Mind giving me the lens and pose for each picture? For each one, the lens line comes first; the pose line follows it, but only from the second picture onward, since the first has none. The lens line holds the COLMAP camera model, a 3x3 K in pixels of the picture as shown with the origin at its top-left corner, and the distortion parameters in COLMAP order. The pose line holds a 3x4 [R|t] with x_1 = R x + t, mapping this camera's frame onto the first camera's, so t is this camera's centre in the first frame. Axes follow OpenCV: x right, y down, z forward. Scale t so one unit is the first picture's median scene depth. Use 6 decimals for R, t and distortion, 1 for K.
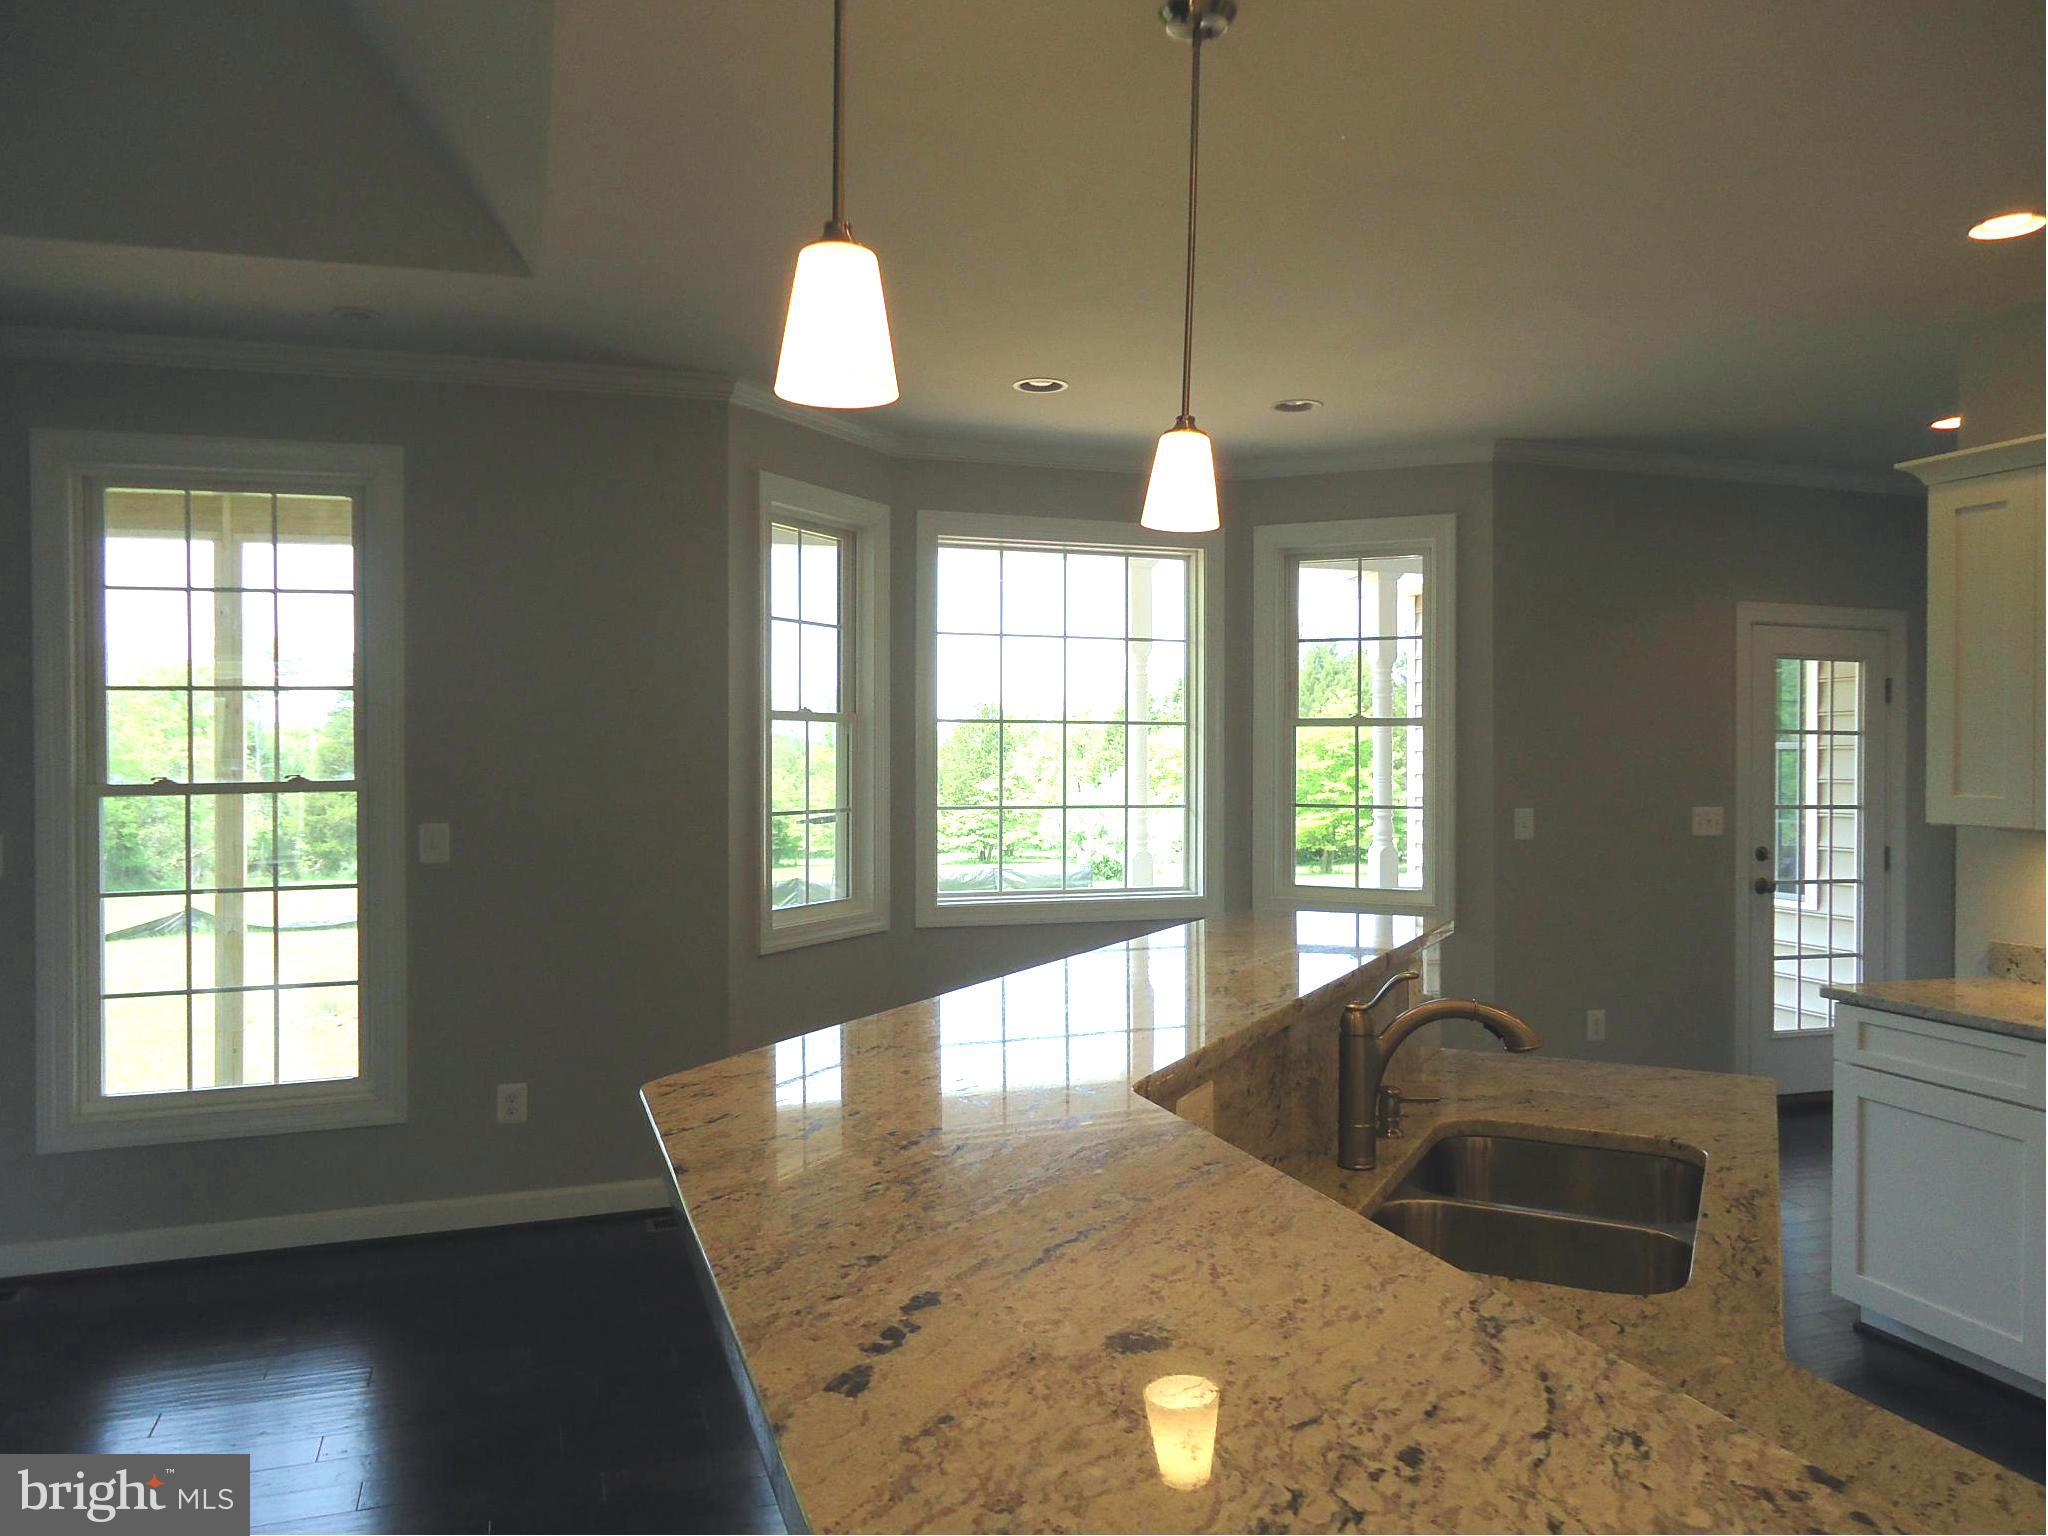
lens RADIAL K [[1513.8, 0, 1035.9], [0, 1513.8, 778.5], [0, 0, 1]] dist [-0.009681, 0.007673]
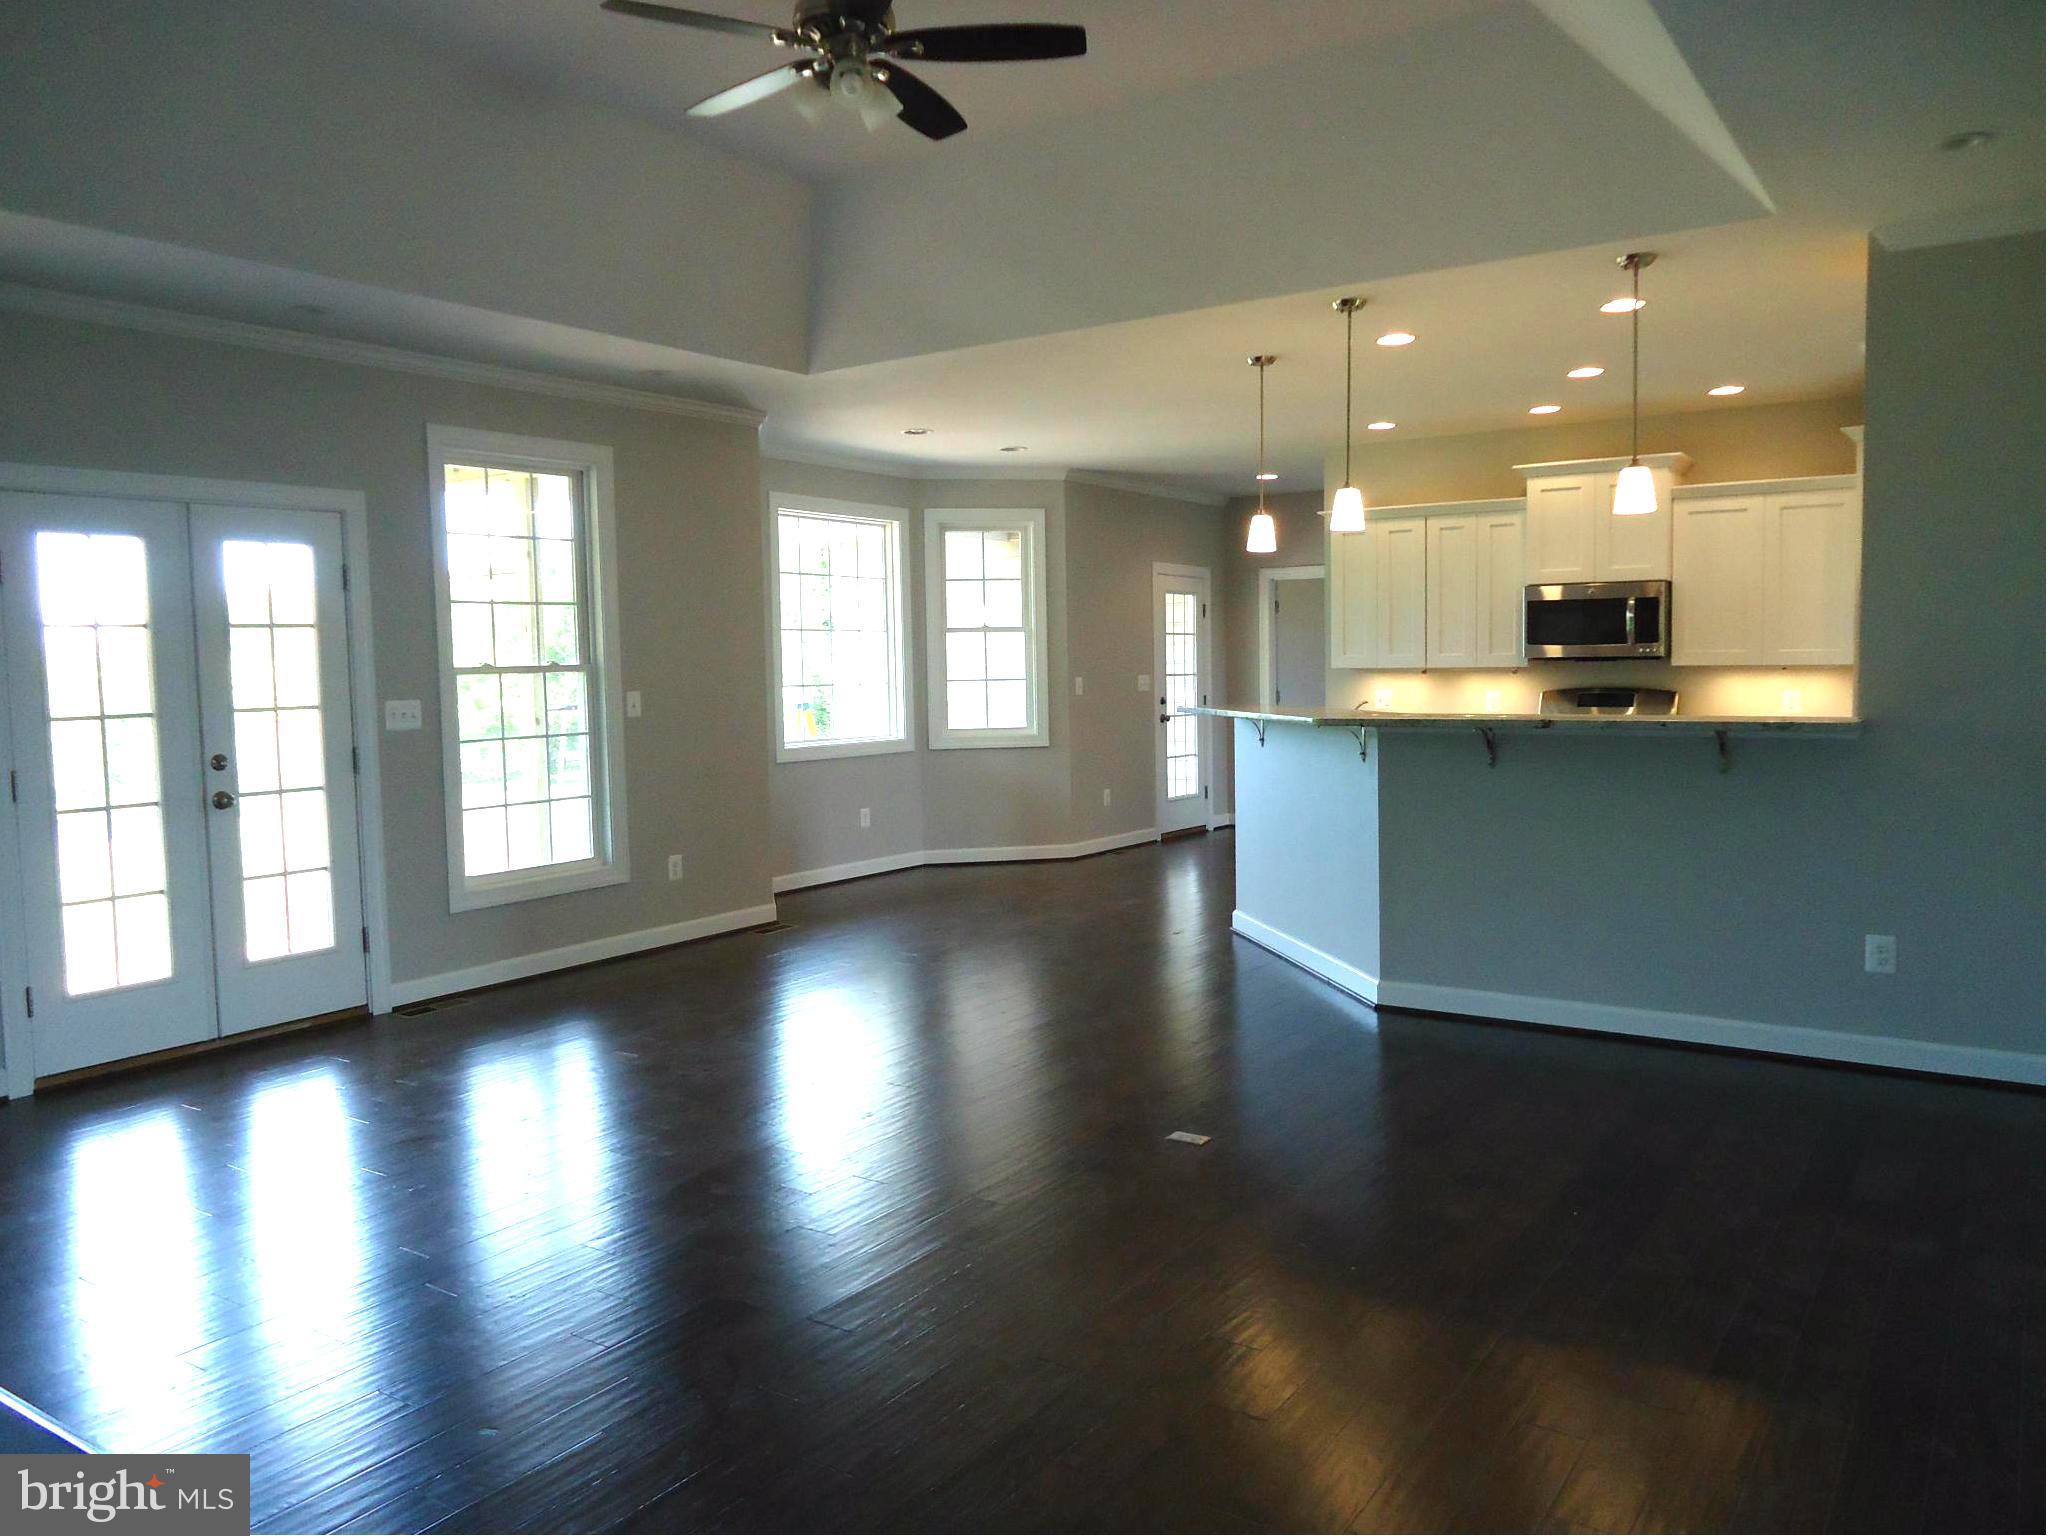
lens RADIAL K [[1513.8, 0, 1007.9], [0, 1513.8, 751.0], [0, 0, 1]] dist [-0.009681, 0.007673]
pose [[0.806489, -0.050135, 0.589119, -0.813950], [0.033969, 0.998682, 0.038488, 0.036215], [-0.590272, -0.011028, 0.807129, -0.395417]]
